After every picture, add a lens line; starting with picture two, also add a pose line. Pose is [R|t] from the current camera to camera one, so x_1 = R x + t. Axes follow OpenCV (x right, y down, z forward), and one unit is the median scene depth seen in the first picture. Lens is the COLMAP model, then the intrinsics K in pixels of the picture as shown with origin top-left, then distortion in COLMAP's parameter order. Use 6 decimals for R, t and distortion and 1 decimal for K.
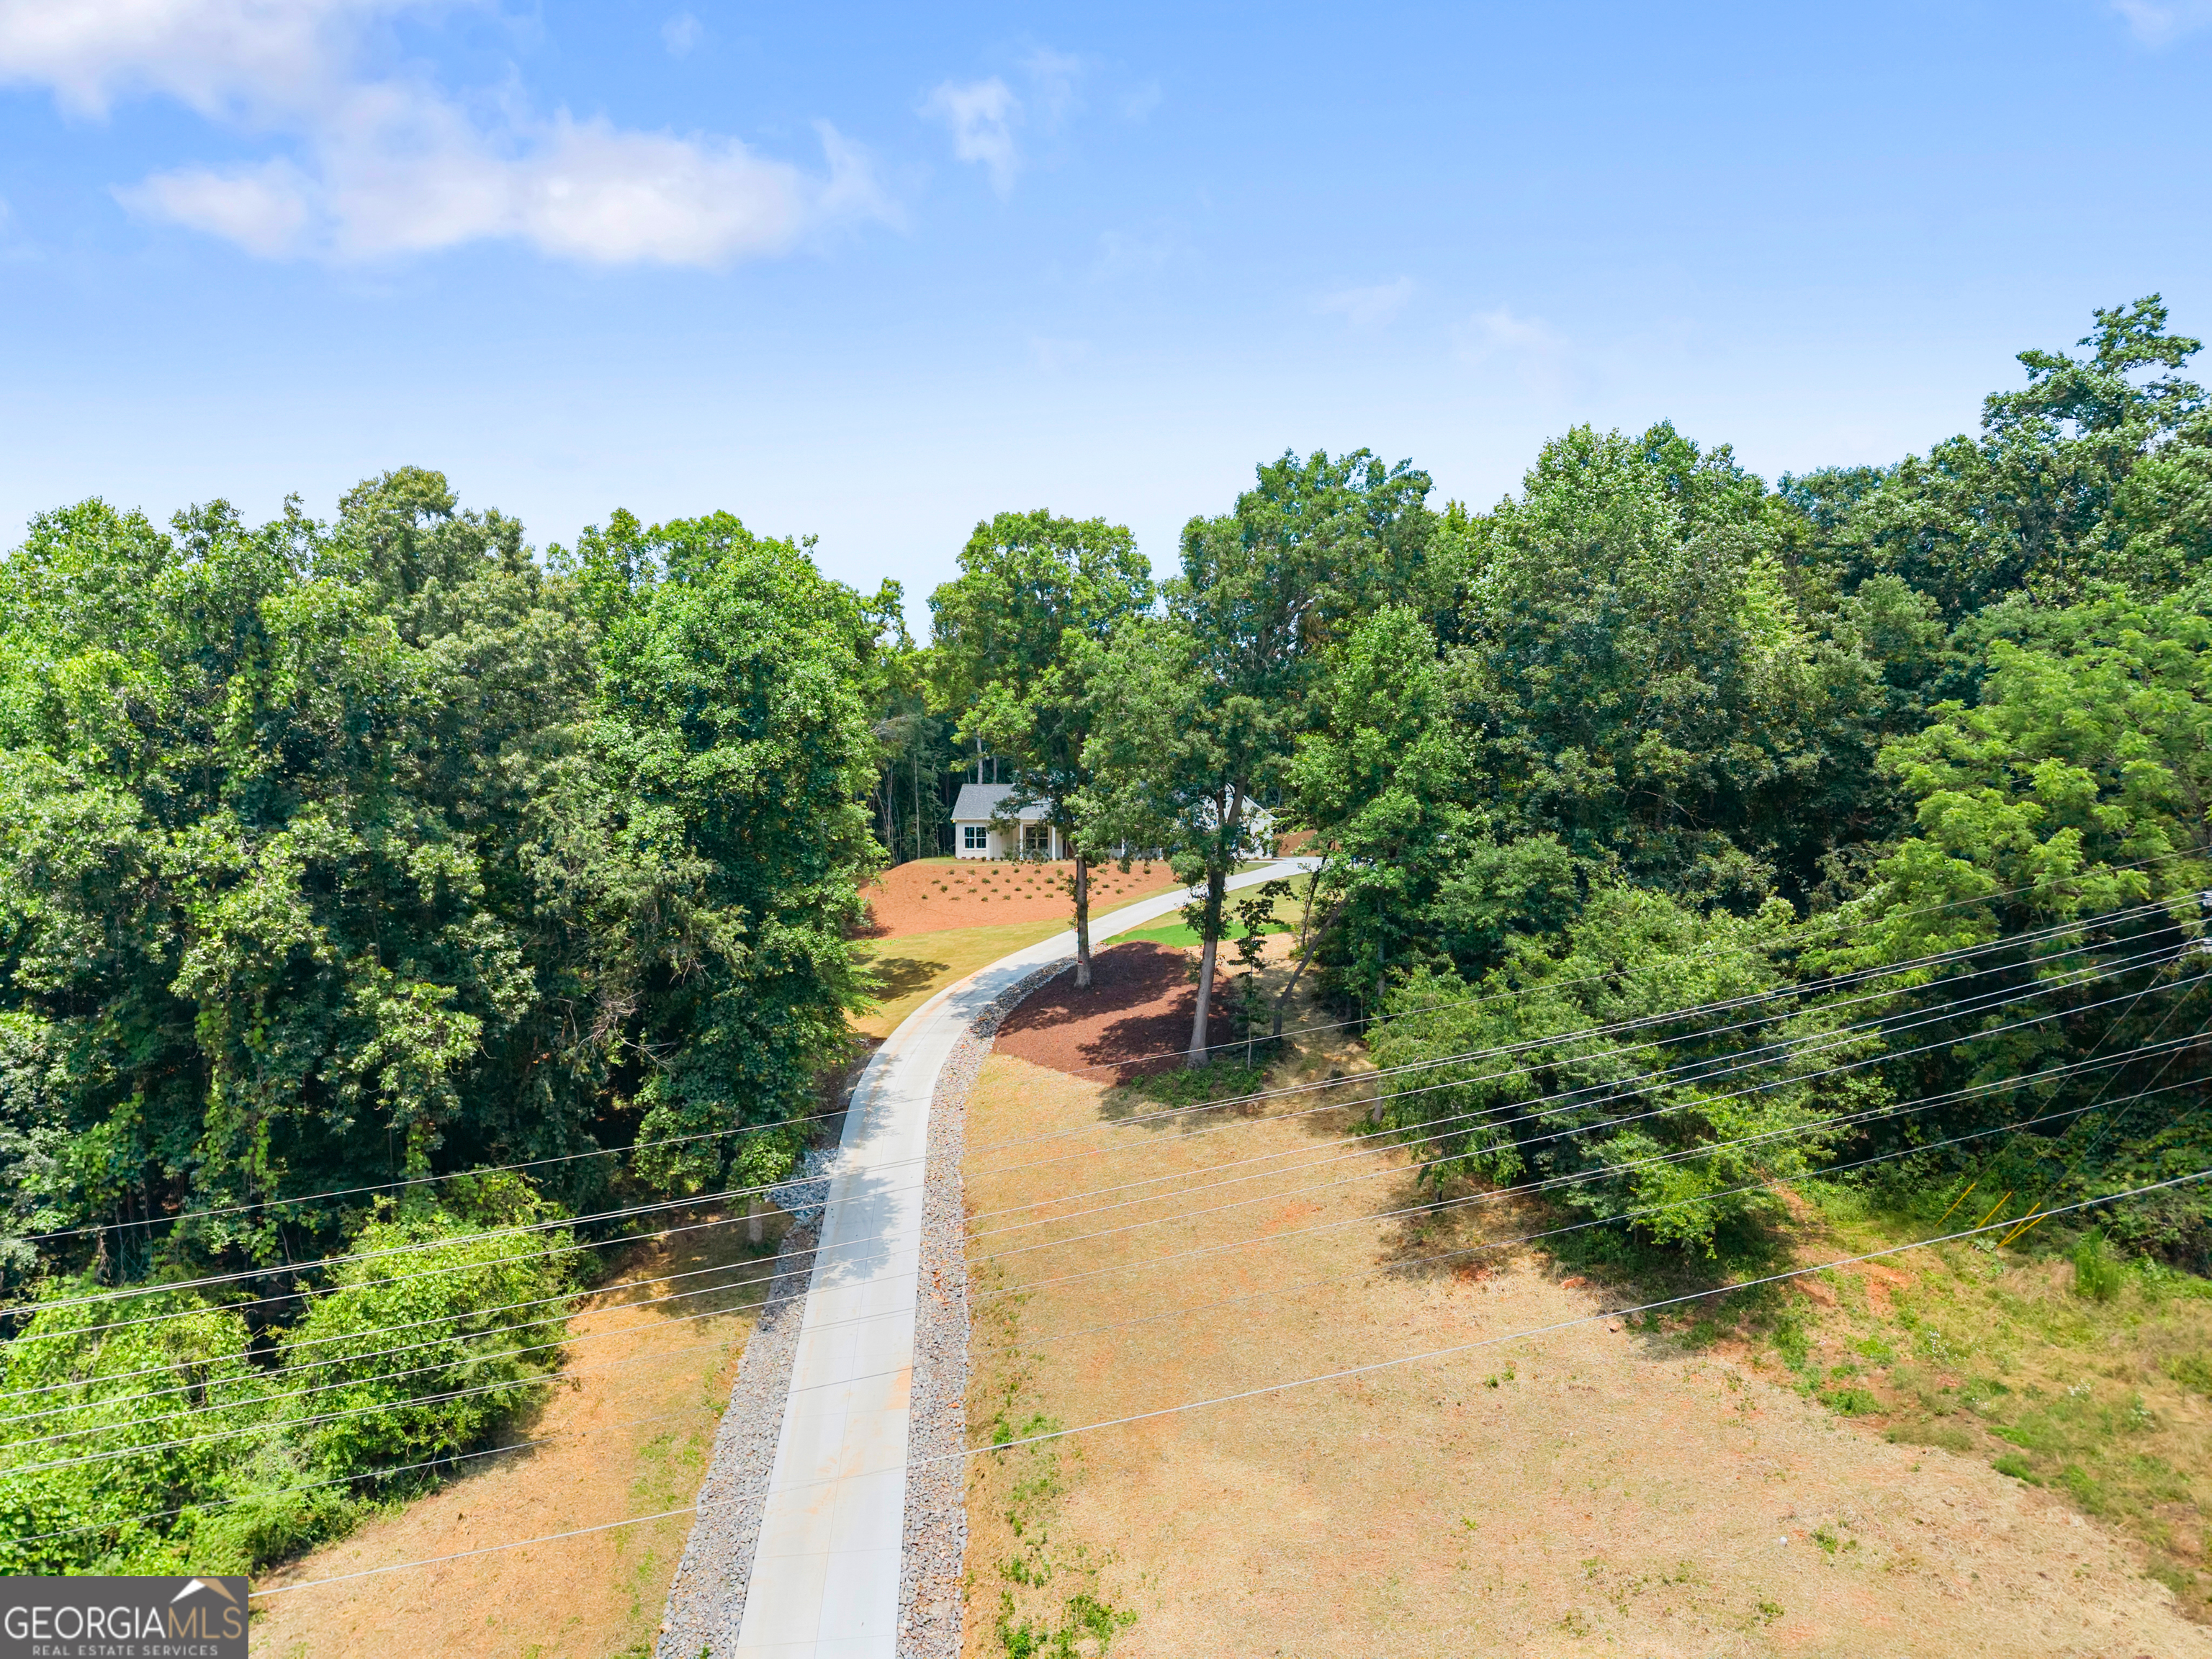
lens RADIAL K [[1512.4, 0, 1095.7], [0, 1512.4, 824.4], [0, 0, 1]] dist [0.012381, -0.000461]
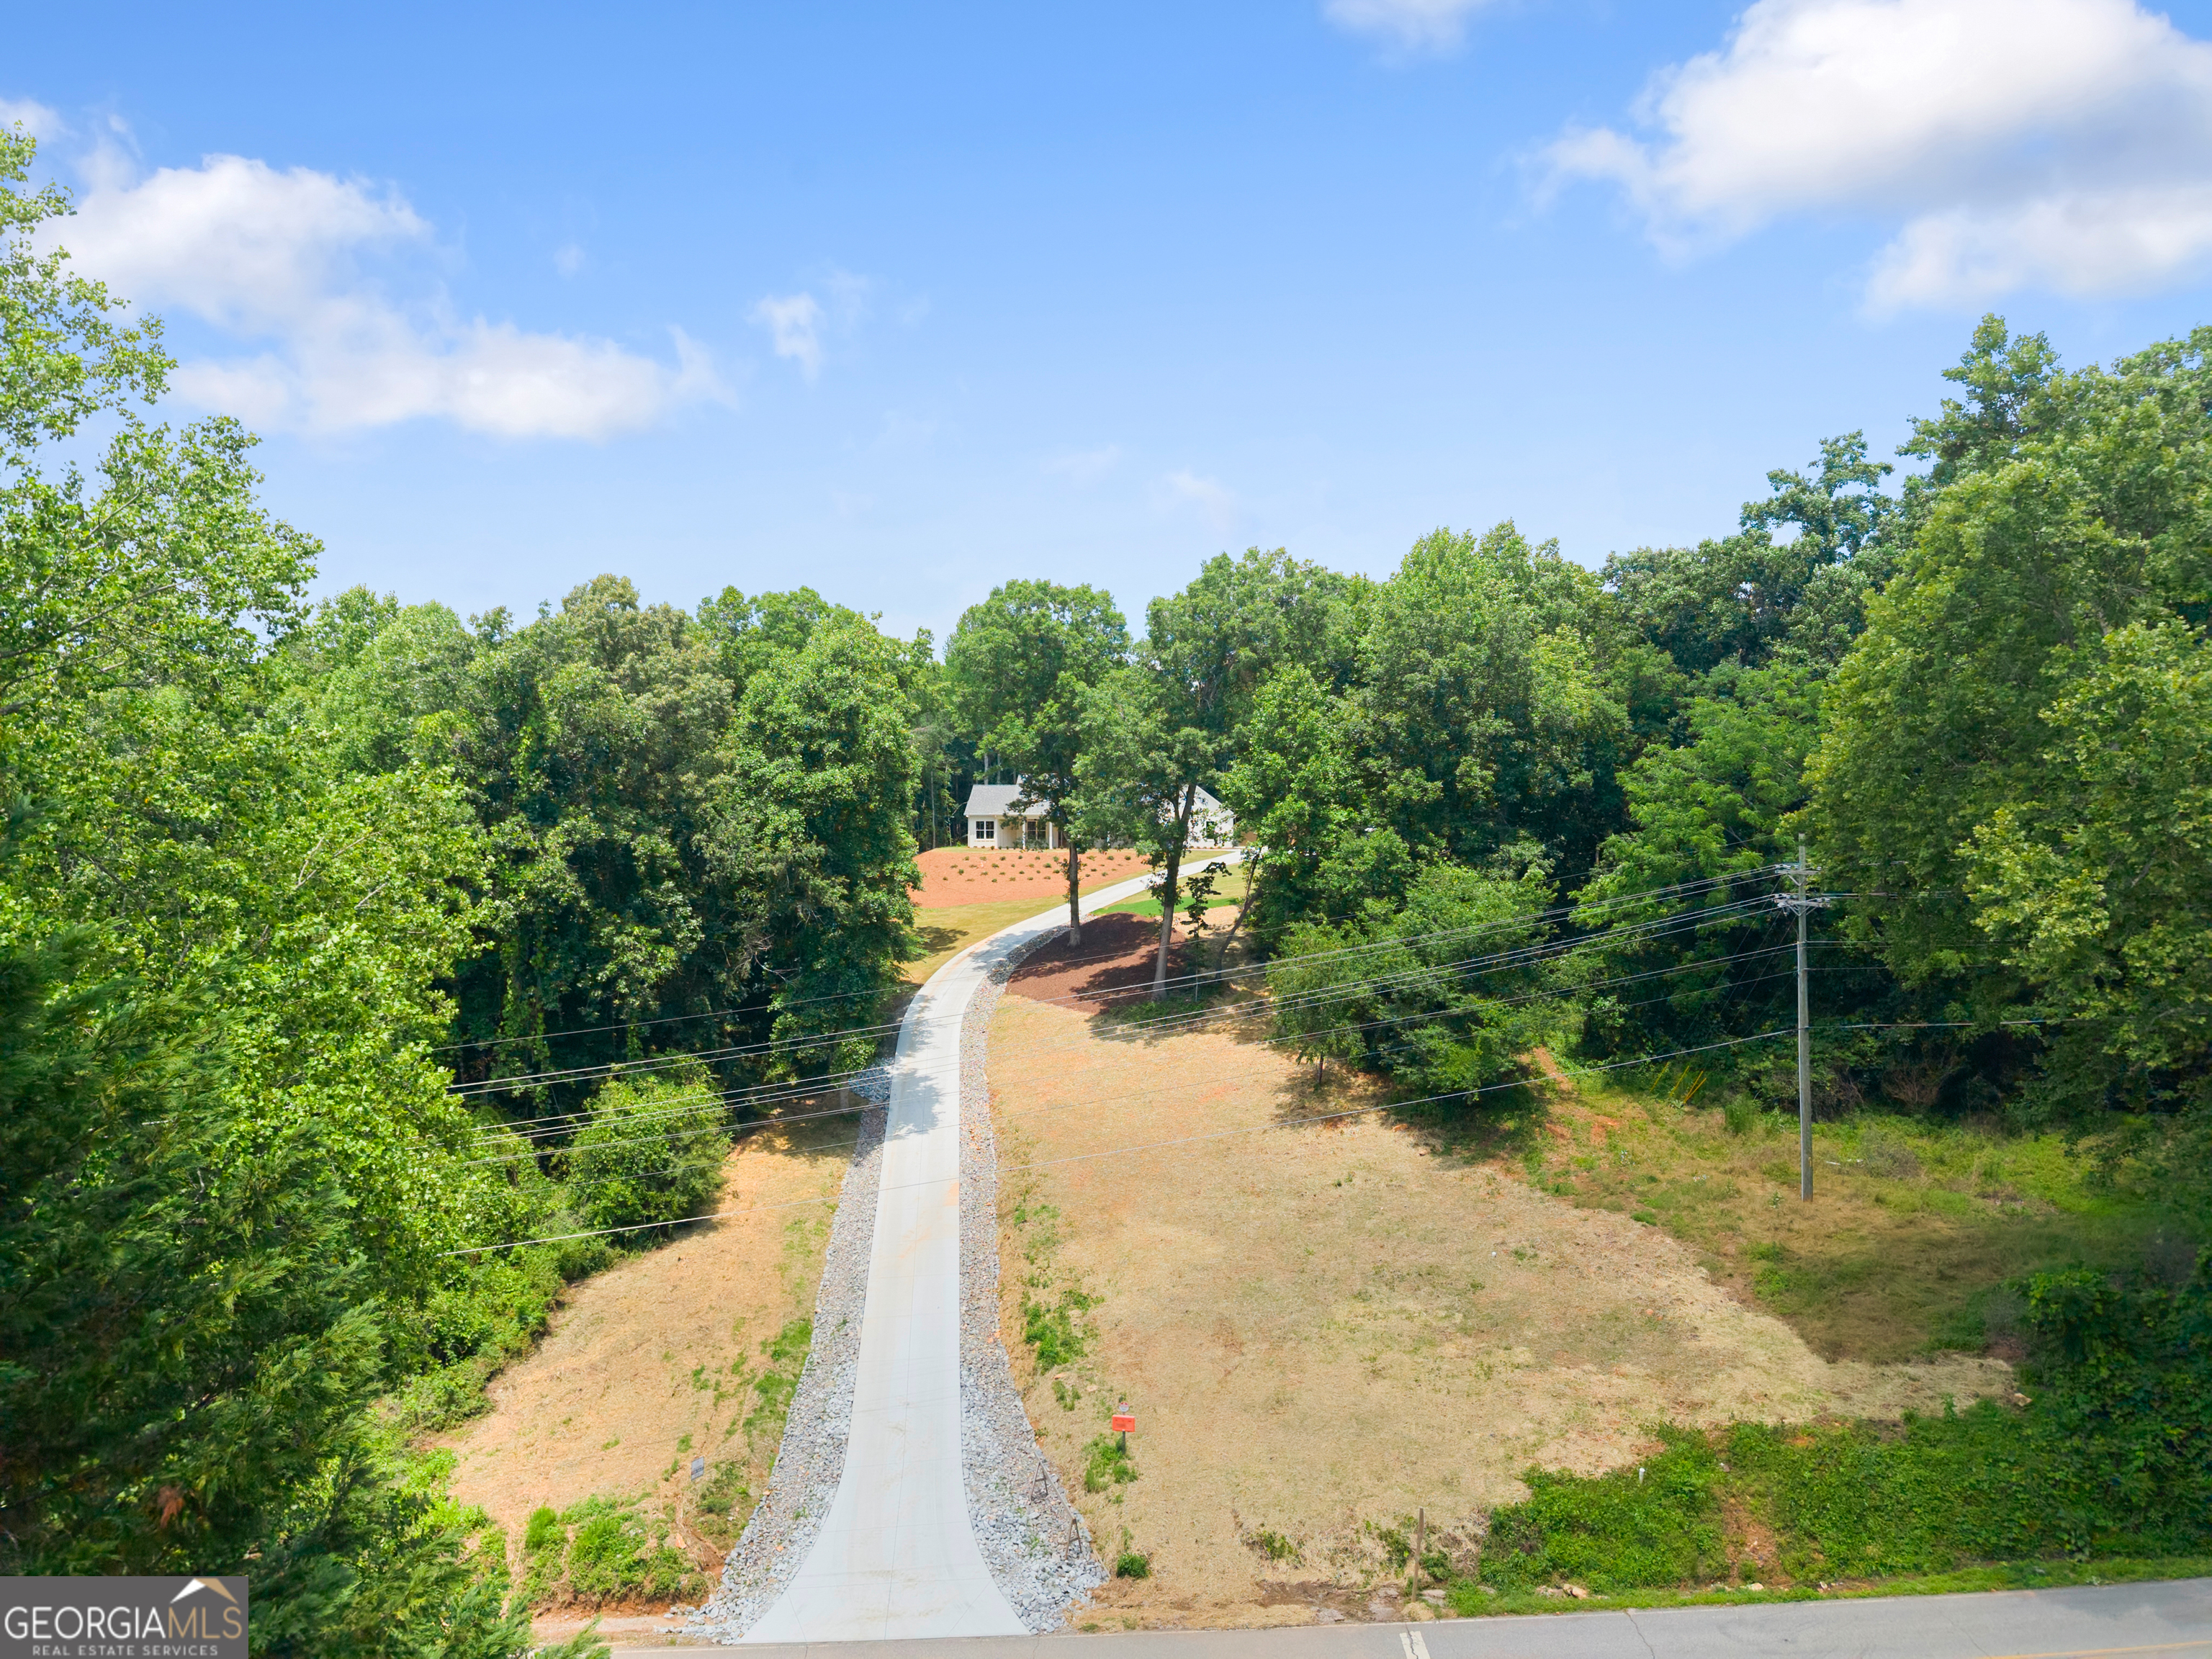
lens RADIAL K [[1512.4, 0, 1110.9], [0, 1512.4, 835.2], [0, 0, 1]] dist [0.012381, -0.000461]
pose [[0.999913, 0.000395, 0.013159, 0.008740], [-0.000550, 0.999930, 0.011780, -0.003932], [-0.013153, -0.011786, 0.999844, -0.461580]]
